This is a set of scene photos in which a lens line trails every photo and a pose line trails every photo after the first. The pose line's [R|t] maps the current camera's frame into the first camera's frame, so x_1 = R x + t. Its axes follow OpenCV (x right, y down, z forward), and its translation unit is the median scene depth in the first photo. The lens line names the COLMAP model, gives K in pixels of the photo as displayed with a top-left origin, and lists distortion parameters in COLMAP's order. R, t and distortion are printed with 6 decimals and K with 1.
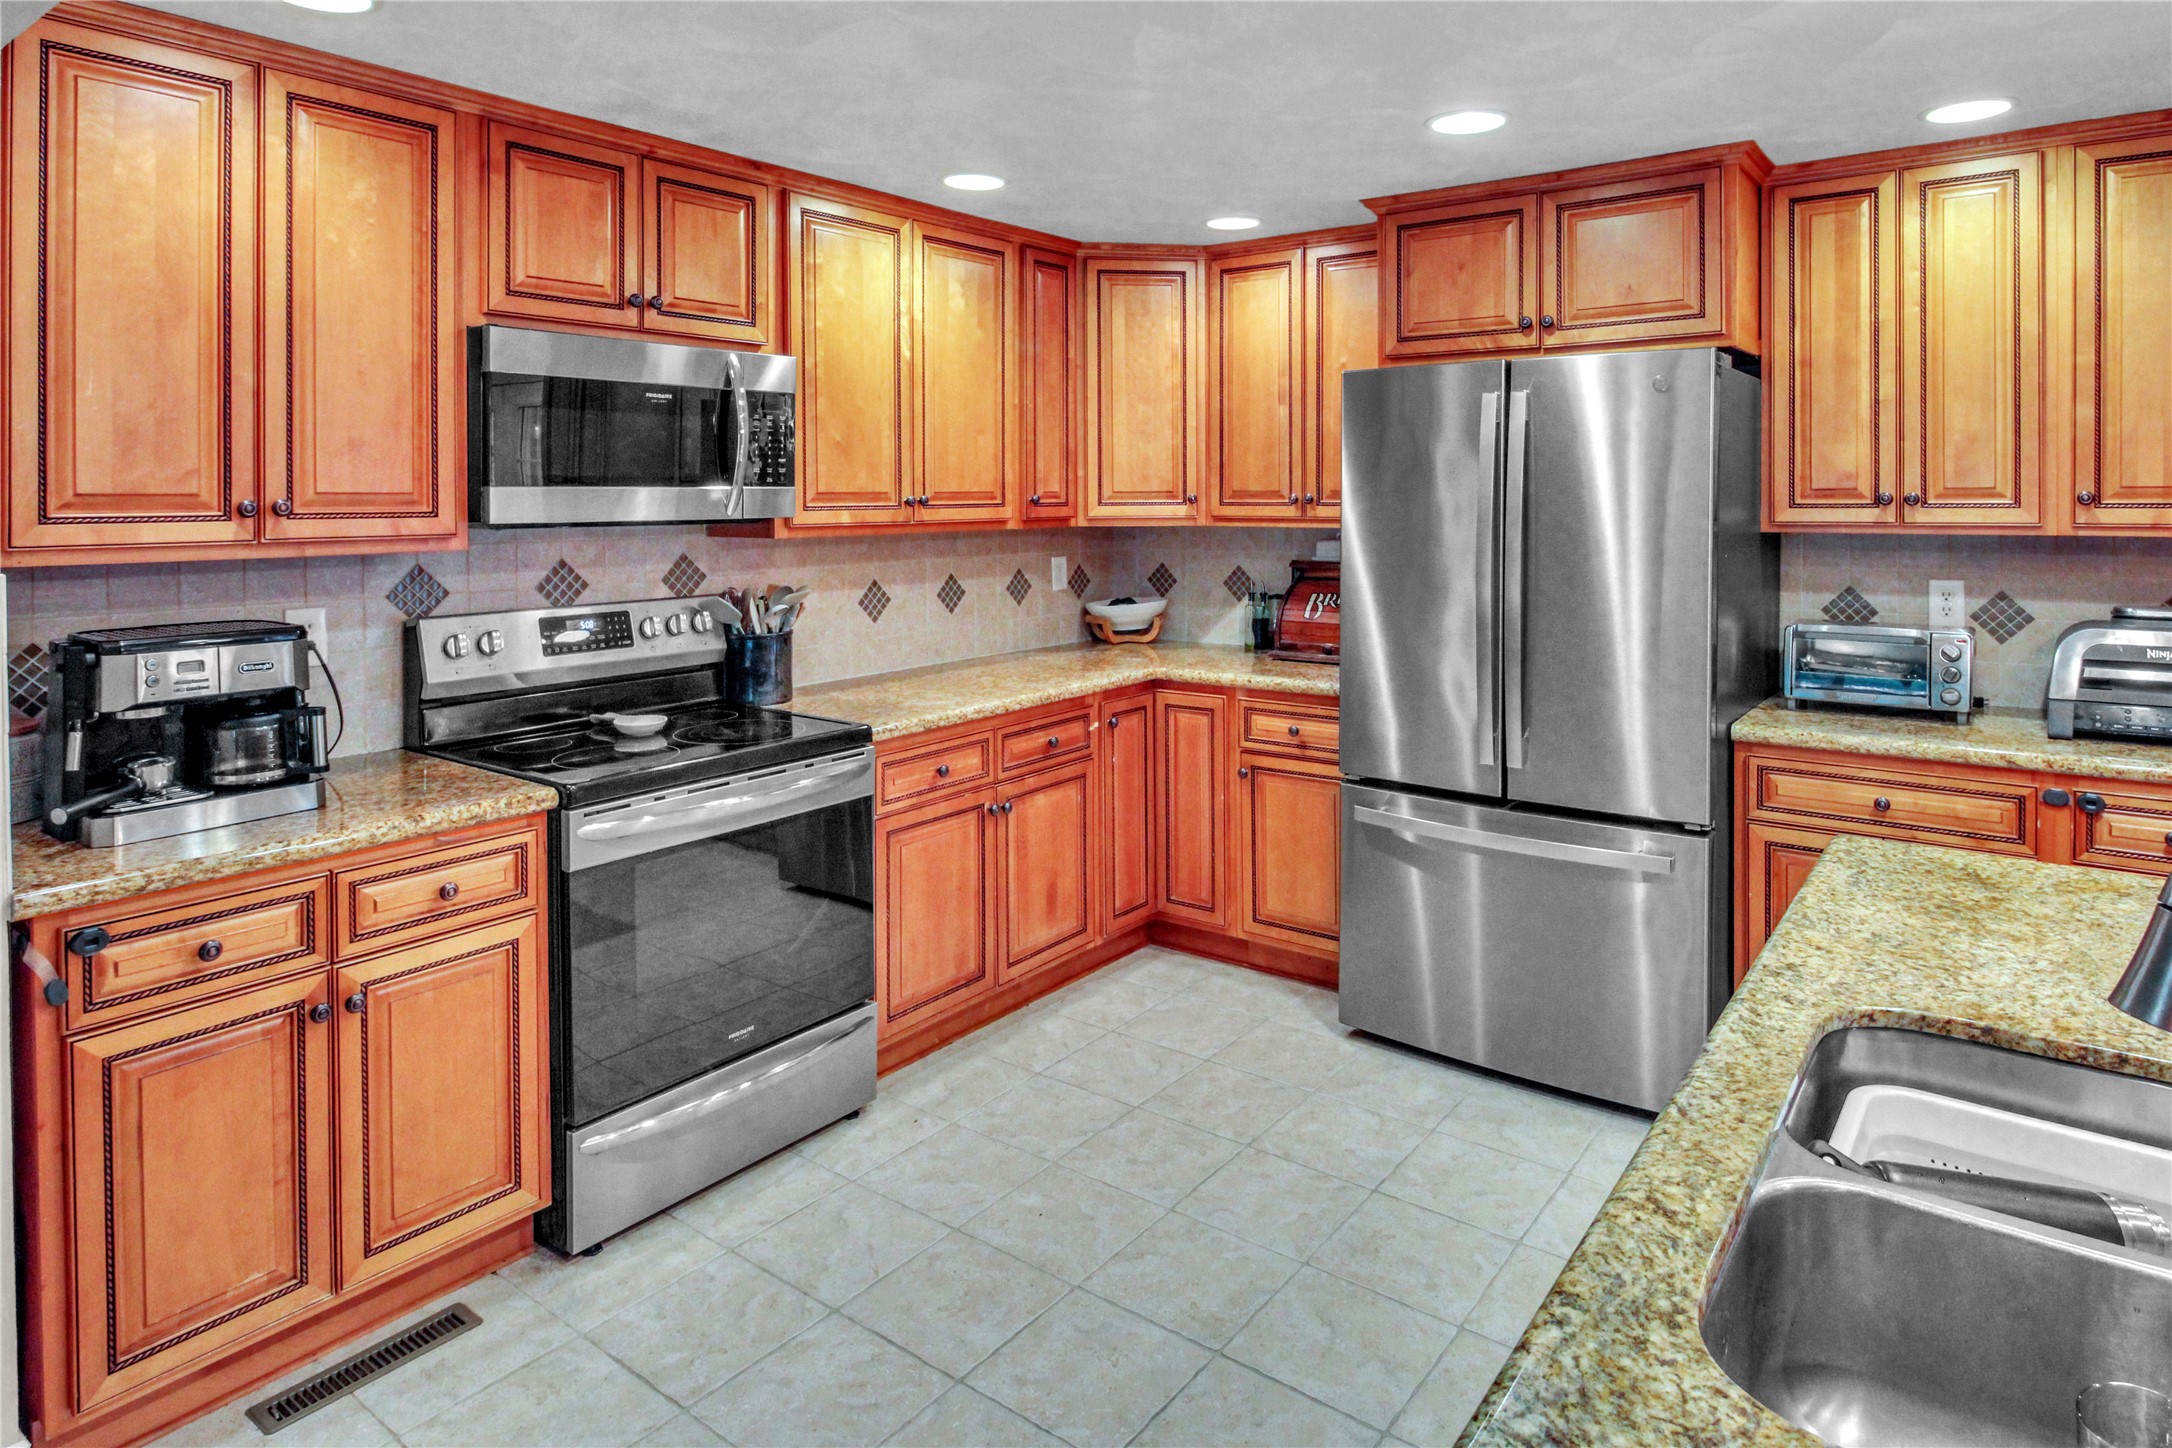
lens RADIAL K [[1249.3, 0, 1119.1], [0, 1249.3, 514.9], [0, 0, 1]] dist [-0.003710, -0.003140]
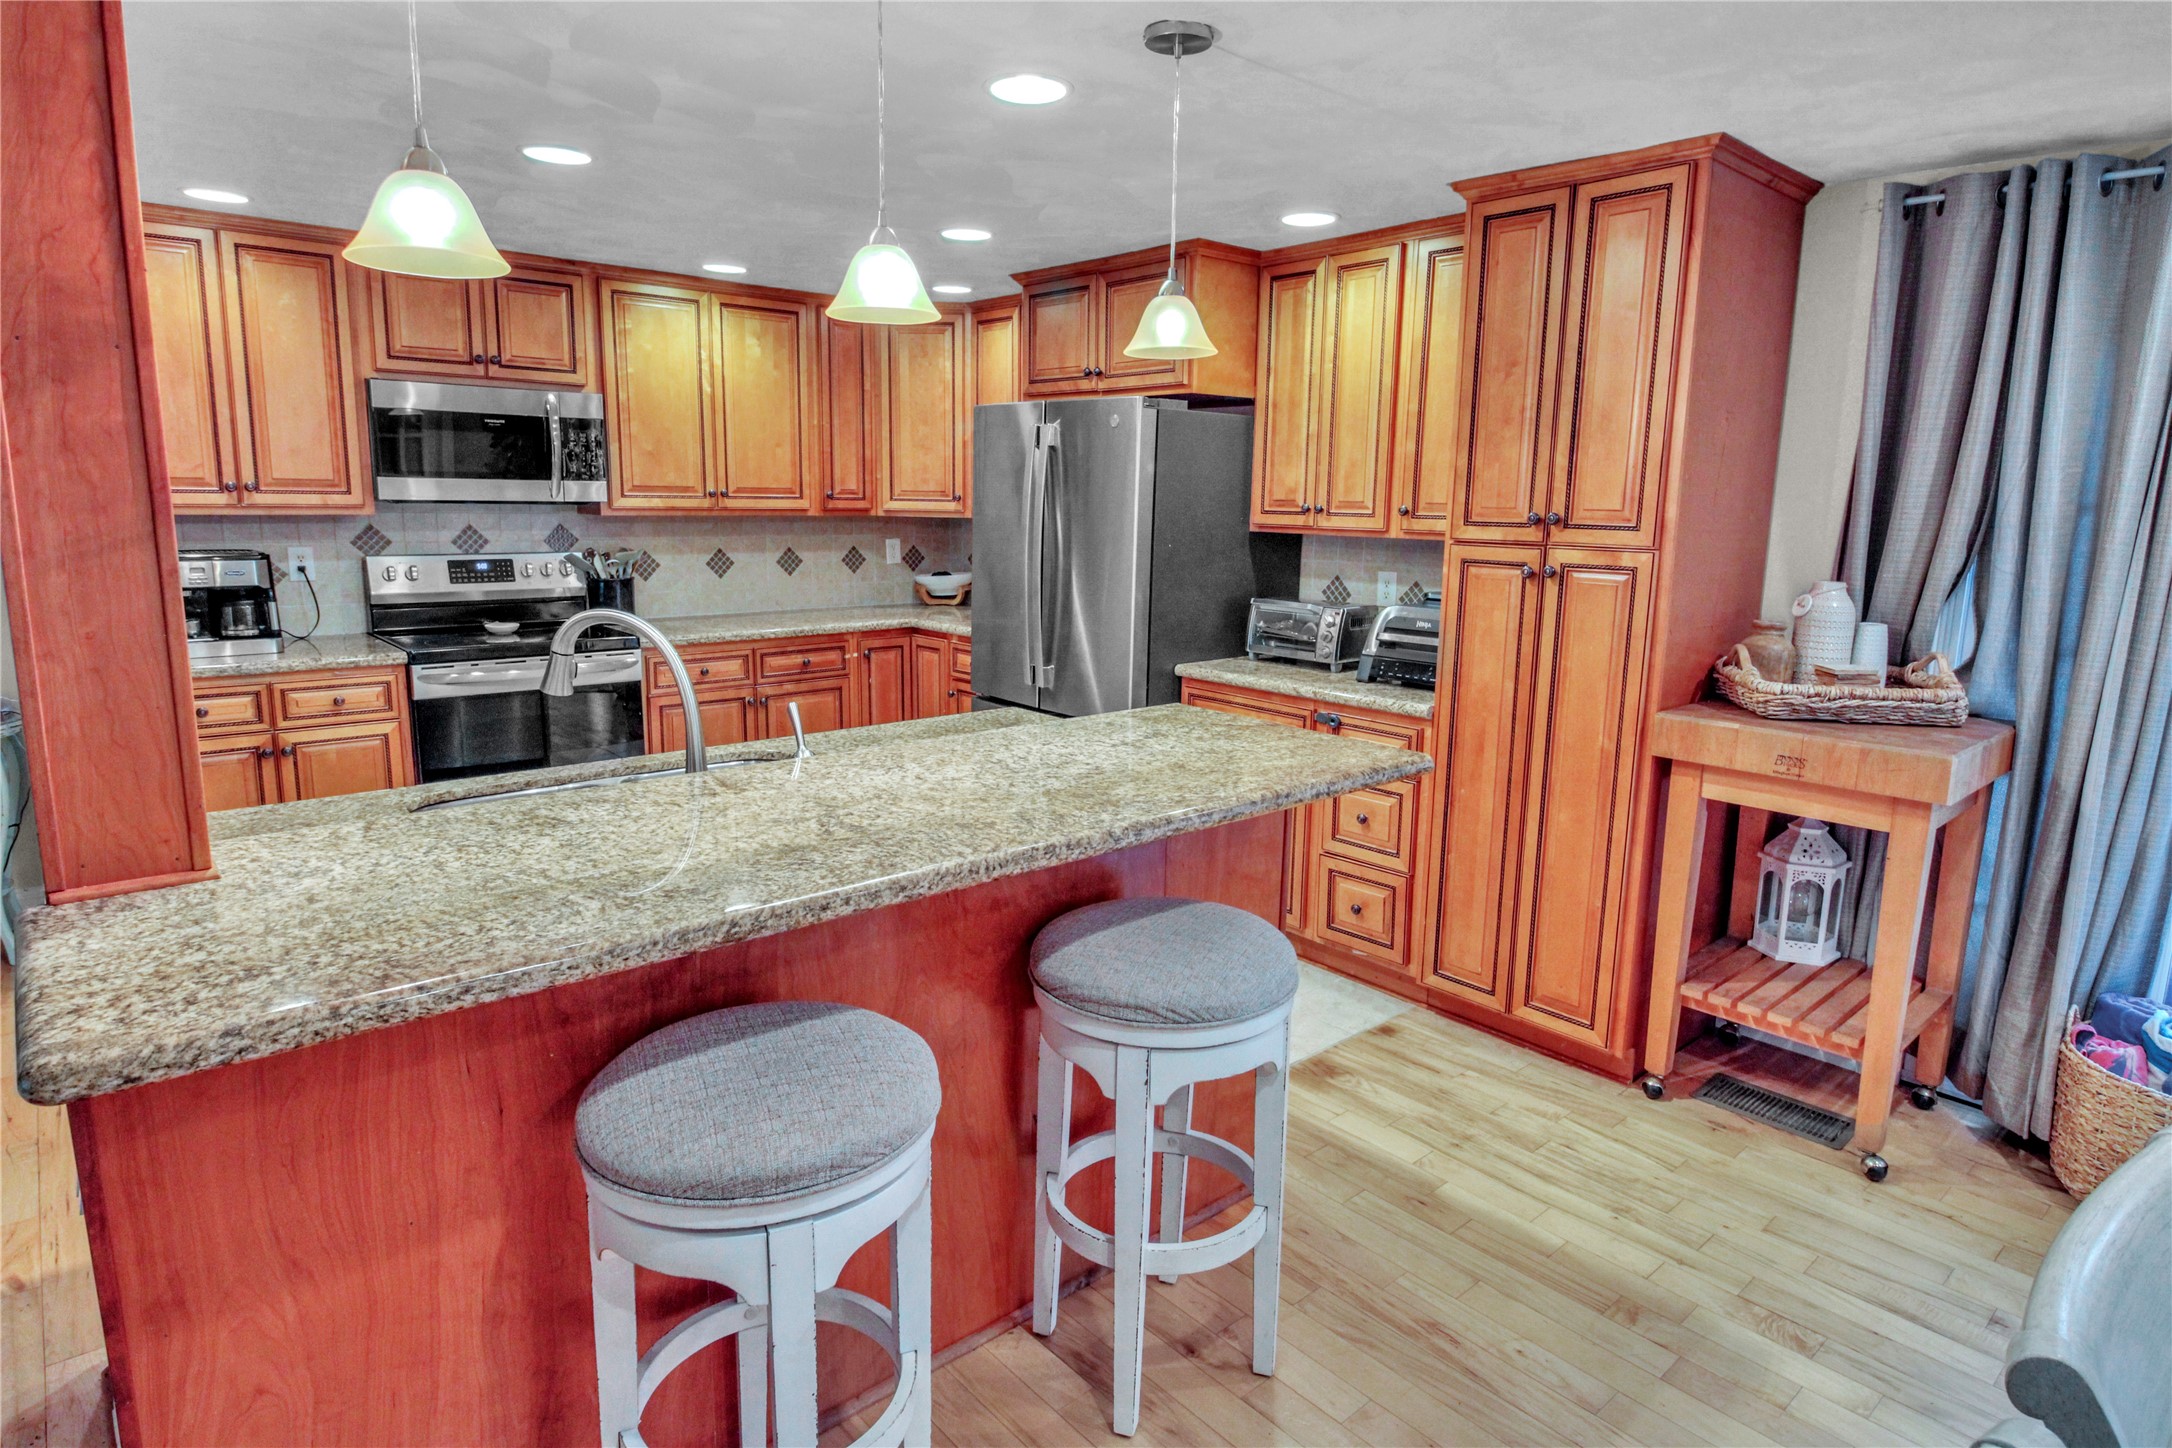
lens RADIAL K [[1200.4, 0, 1110.2], [0, 1200.4, 704.5], [0, 0, 1]] dist [0.002559, -0.004201]
pose [[0.977569, 0.059851, -0.201932, 0.659591], [-0.027564, 0.986883, 0.159068, -0.003684], [0.208804, -0.149934, 0.966396, -0.334572]]
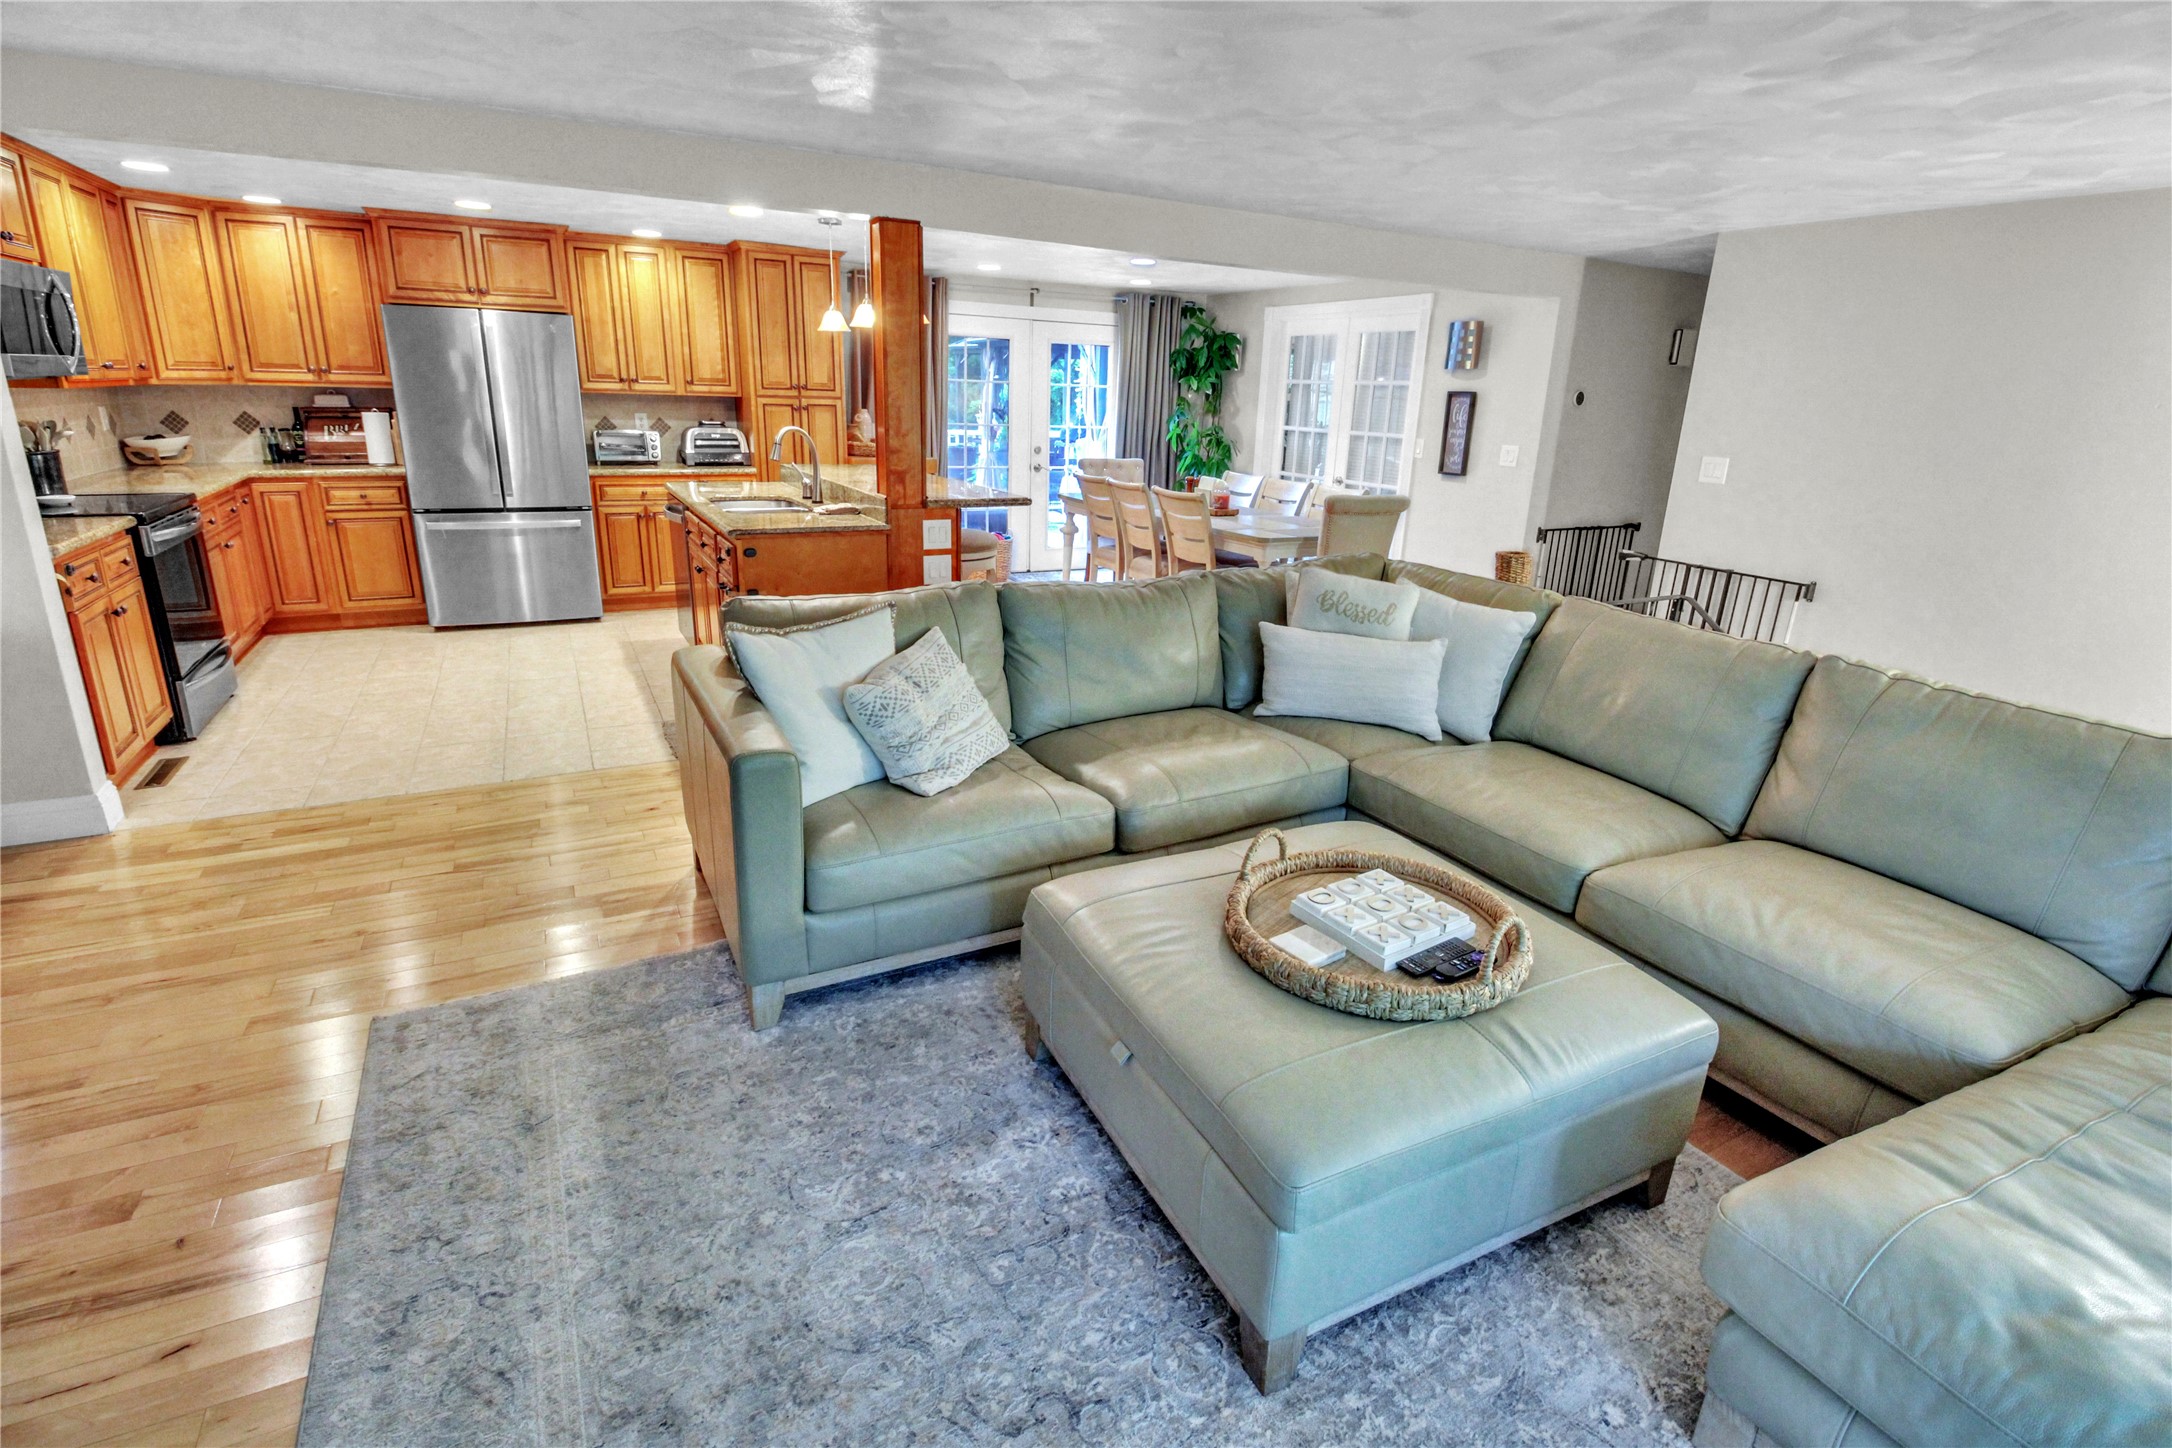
lens RADIAL K [[1037.3, 0, 1101.5], [0, 1037.3, 711.4], [0, 0, 1]] dist [-0.001355, -0.012907]
pose [[0.419487, -0.247737, 0.873302, -0.994404], [-0.023177, 0.958803, 0.283124, 0.015792], [-0.907465, -0.139007, 0.396464, -0.831098]]
